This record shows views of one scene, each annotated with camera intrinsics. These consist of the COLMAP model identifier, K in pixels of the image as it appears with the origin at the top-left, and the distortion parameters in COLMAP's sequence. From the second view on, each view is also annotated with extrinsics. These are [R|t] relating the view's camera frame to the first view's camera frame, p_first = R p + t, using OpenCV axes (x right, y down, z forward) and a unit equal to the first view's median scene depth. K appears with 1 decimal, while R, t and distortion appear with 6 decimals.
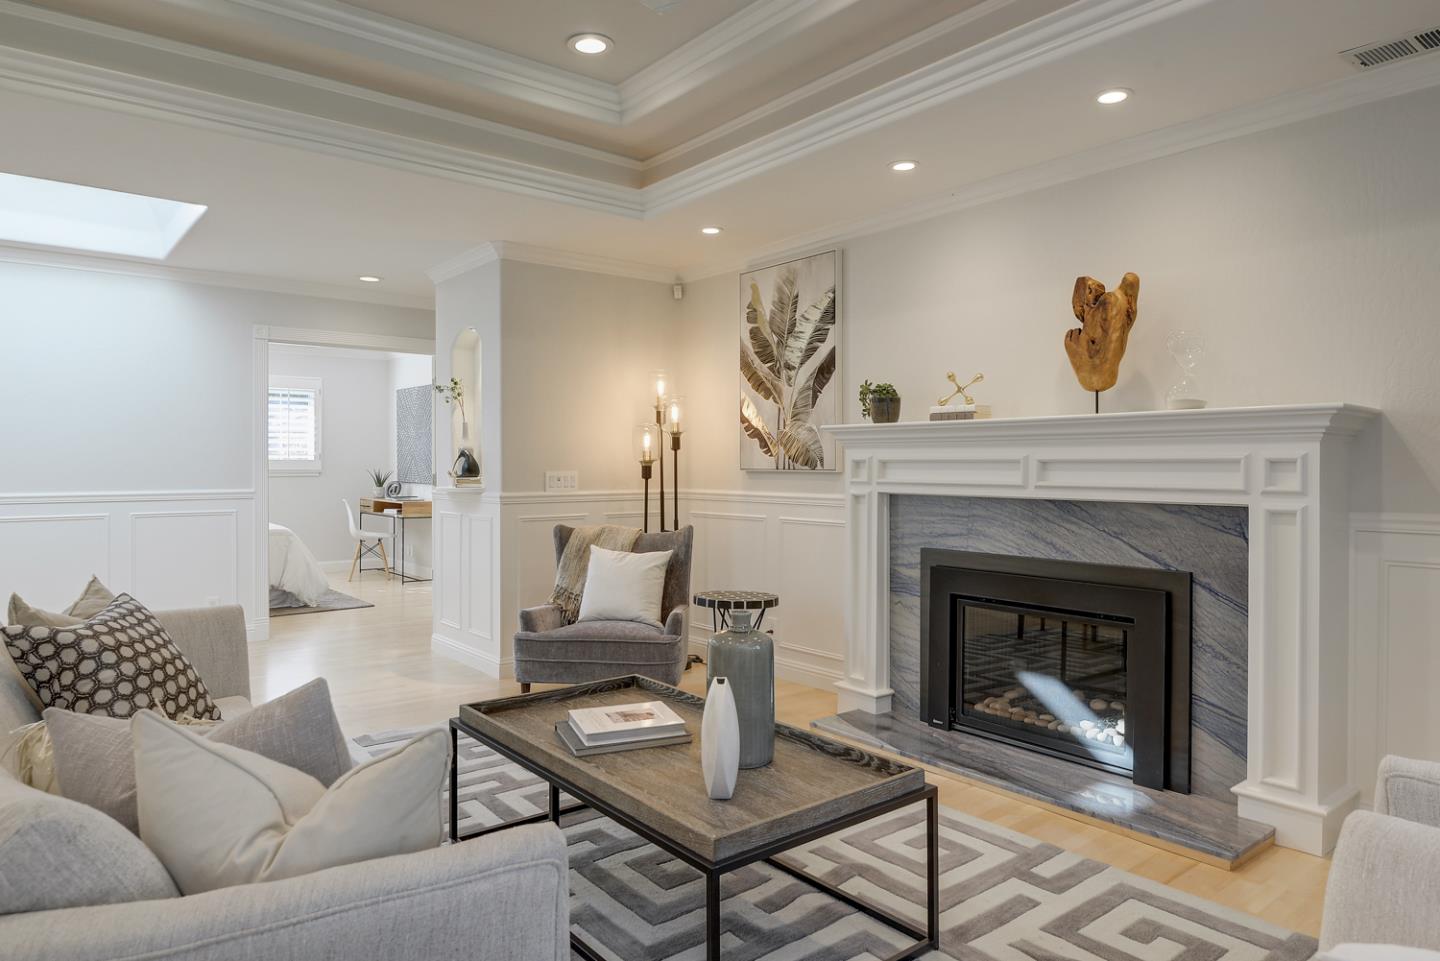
lens RADIAL K [[888.7, 0, 717.1], [0, 888.7, 457.5], [0, 0, 1]] dist [0.001730, -0.001437]
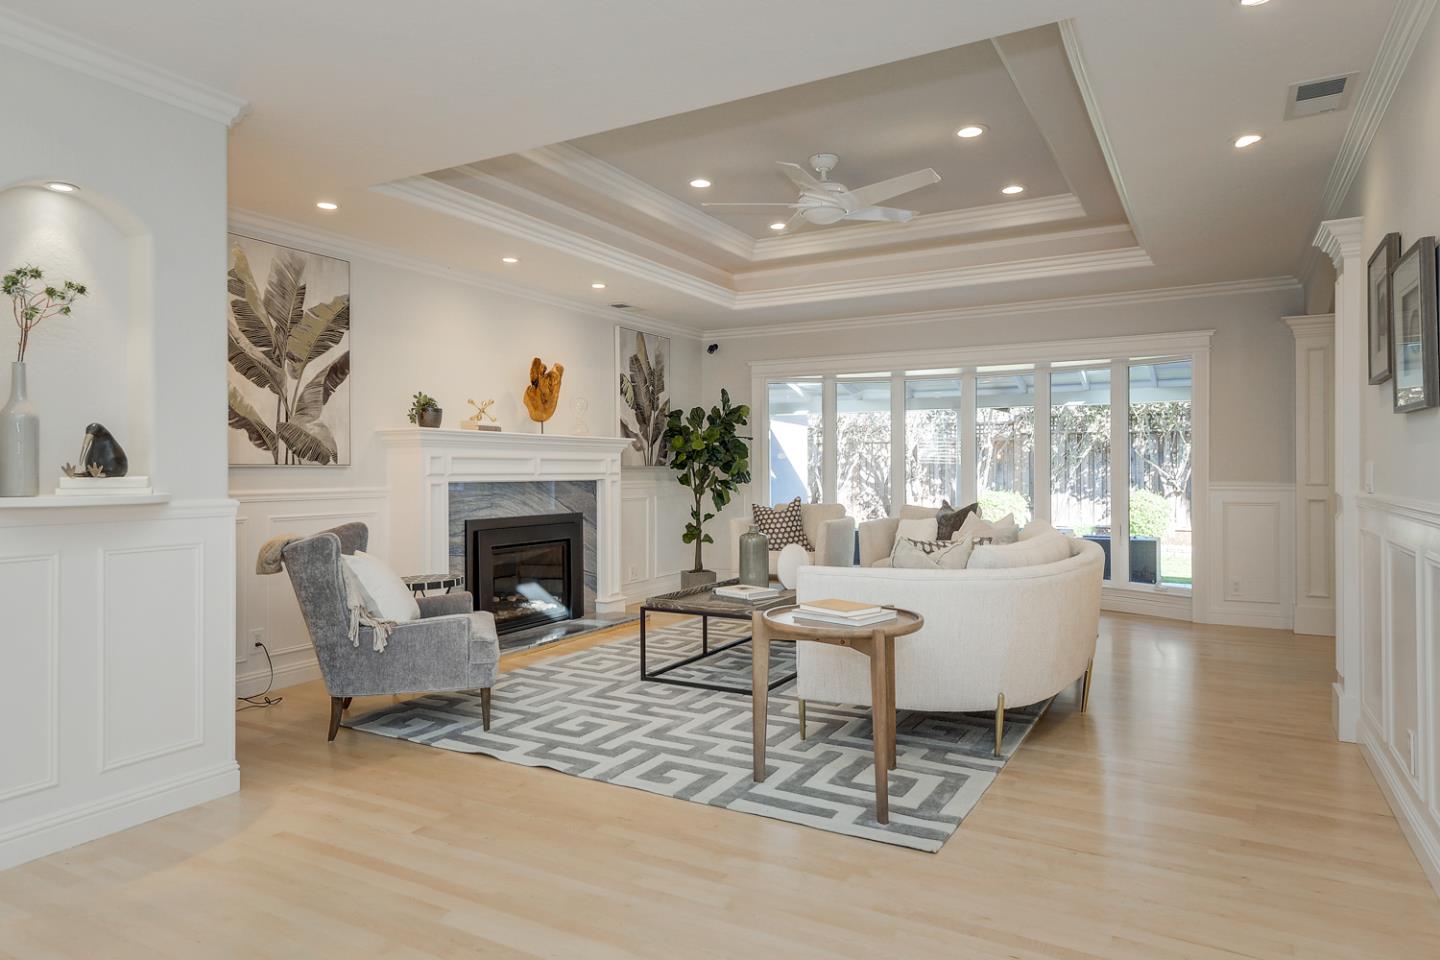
lens RADIAL K [[847.6, 0, 714.6], [0, 847.6, 475.2], [0, 0, 1]] dist [0.002436, -0.003714]
pose [[-0.354493, -0.001336, 0.935058, -0.986618], [-0.000592, 0.999999, 0.001205, 0.024890], [-0.935058, -0.000126, -0.354494, 0.944901]]
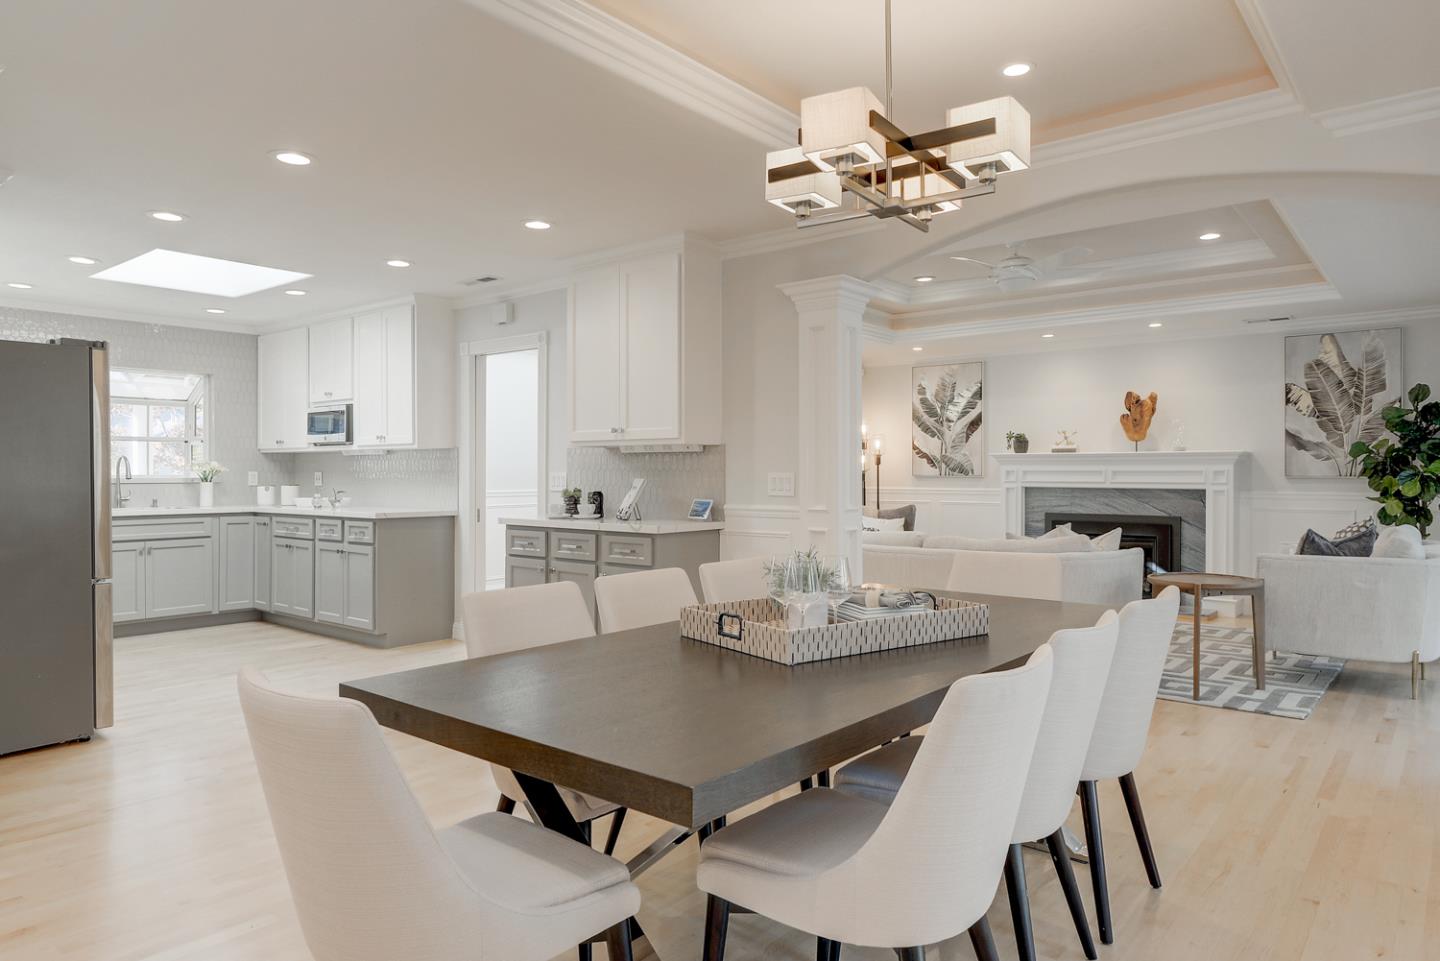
lens RADIAL K [[888.7, 0, 713.0], [0, 888.7, 471.4], [0, 0, 1]] dist [0.001730, -0.001437]
pose [[0.978510, -0.003084, 0.206175, -0.833139], [0.000886, 0.999942, 0.010754, -0.016360], [-0.206196, -0.010340, 0.978456, -0.768136]]
